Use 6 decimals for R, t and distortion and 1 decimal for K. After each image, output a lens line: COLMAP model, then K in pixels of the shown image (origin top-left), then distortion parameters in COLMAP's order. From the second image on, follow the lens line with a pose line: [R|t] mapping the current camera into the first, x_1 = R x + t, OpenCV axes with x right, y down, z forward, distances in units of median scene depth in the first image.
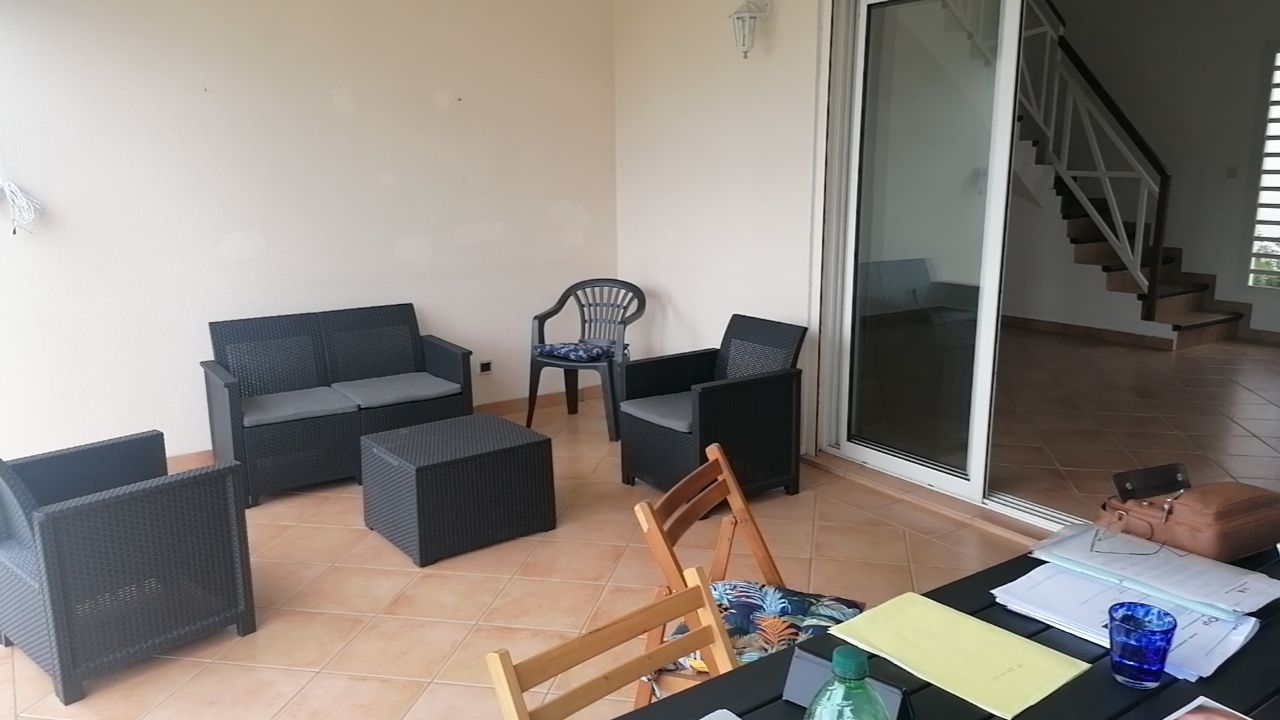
lens RADIAL K [[947.2, 0, 638.9], [0, 947.2, 356.6], [0, 0, 1]] dist [0.048897, -0.060490]
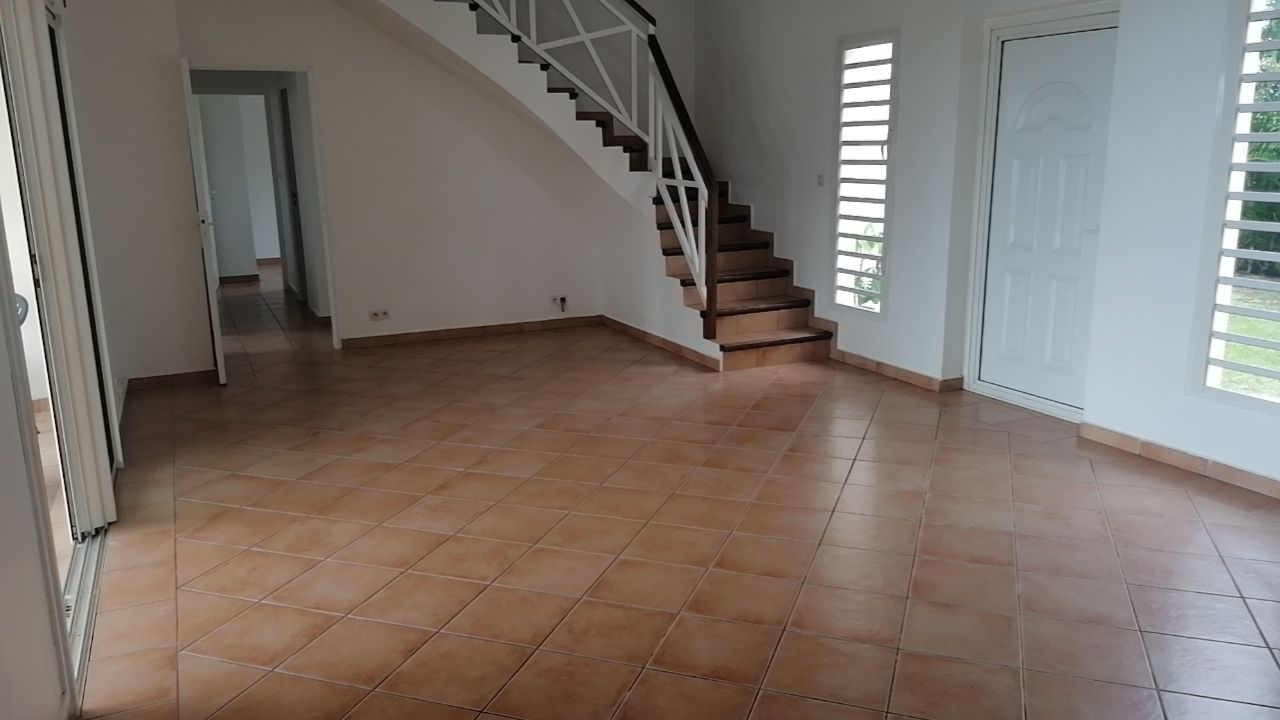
lens RADIAL K [[947.2, 0, 641.6], [0, 947.2, 366.3], [0, 0, 1]] dist [0.048897, -0.060490]
pose [[0.992081, 0.023289, -0.123424, 0.566050], [-0.019582, 0.999322, 0.031169, -0.037585], [0.124067, -0.028506, 0.991864, 0.056546]]
